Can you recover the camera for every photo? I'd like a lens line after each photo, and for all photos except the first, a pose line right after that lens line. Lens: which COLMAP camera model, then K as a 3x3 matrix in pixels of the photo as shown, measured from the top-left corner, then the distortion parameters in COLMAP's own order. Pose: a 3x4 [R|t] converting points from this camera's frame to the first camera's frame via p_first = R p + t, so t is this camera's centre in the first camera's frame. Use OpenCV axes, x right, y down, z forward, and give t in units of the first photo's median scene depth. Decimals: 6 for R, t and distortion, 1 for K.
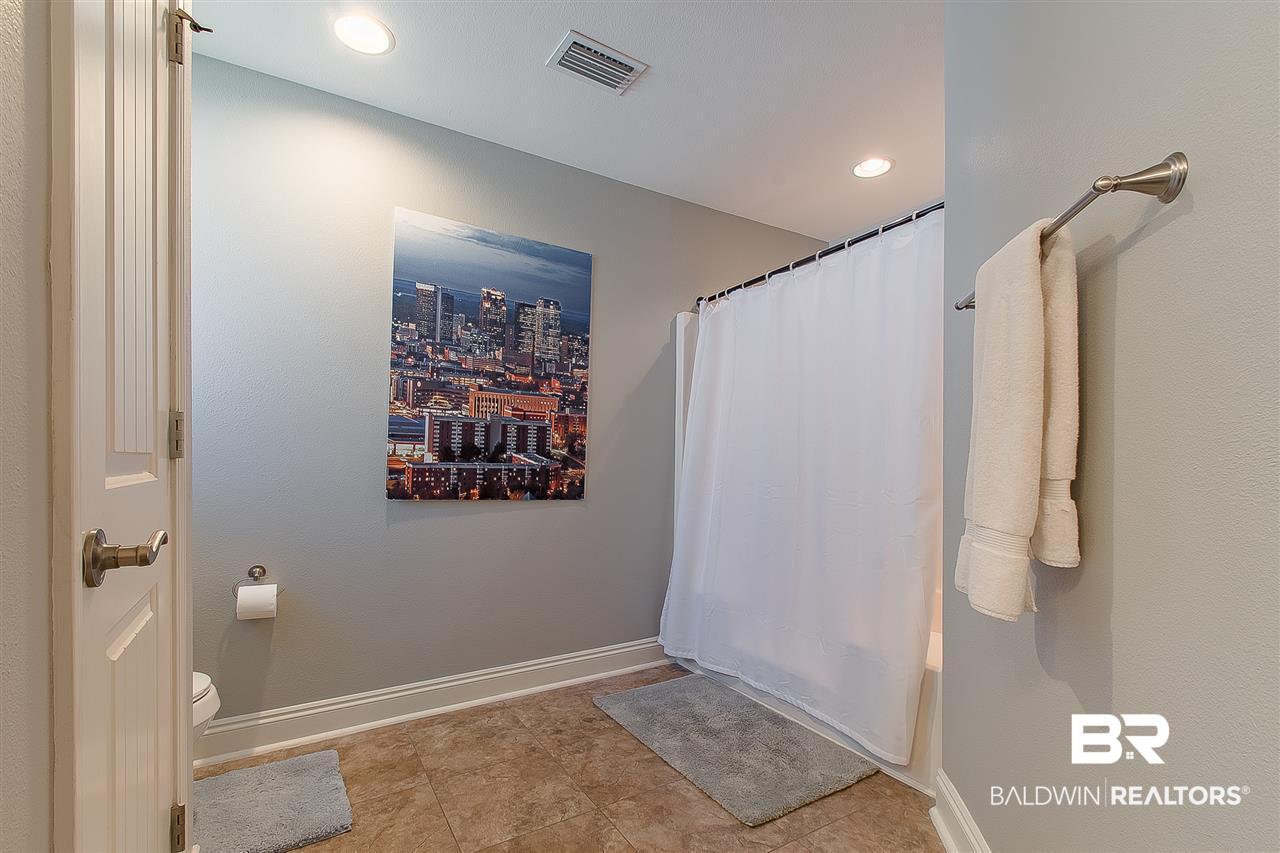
lens RADIAL K [[572.7, 0, 640.9], [0, 572.7, 464.1], [0, 0, 1]] dist [0.000930, 0.000000]
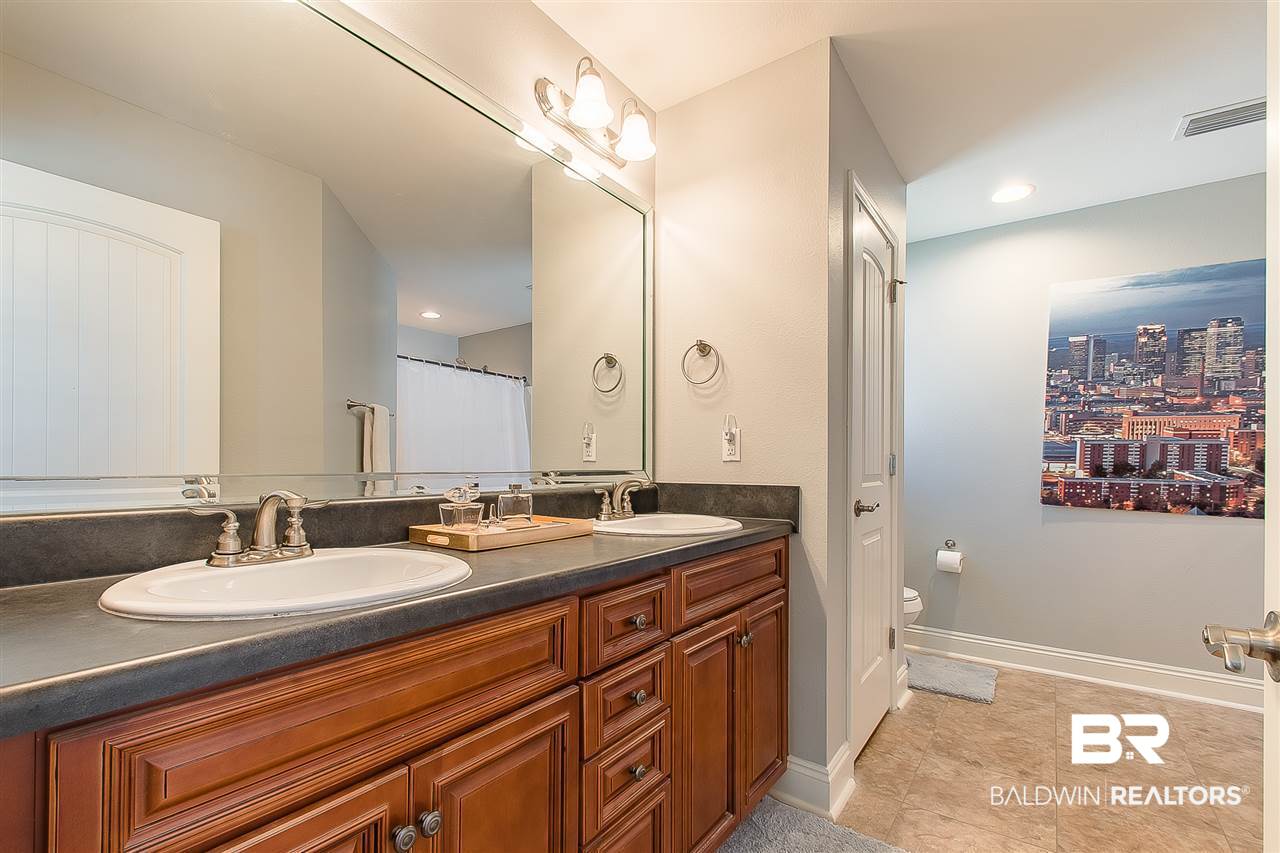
lens RADIAL K [[572.7, 0, 624.1], [0, 572.7, 462.4], [0, 0, 1]] dist [0.000930, 0.000000]
pose [[0.364536, -0.004283, -0.931180, 0.413904], [-0.010691, 0.999904, -0.008785, -0.013756], [0.931128, 0.013157, 0.364455, -0.370887]]
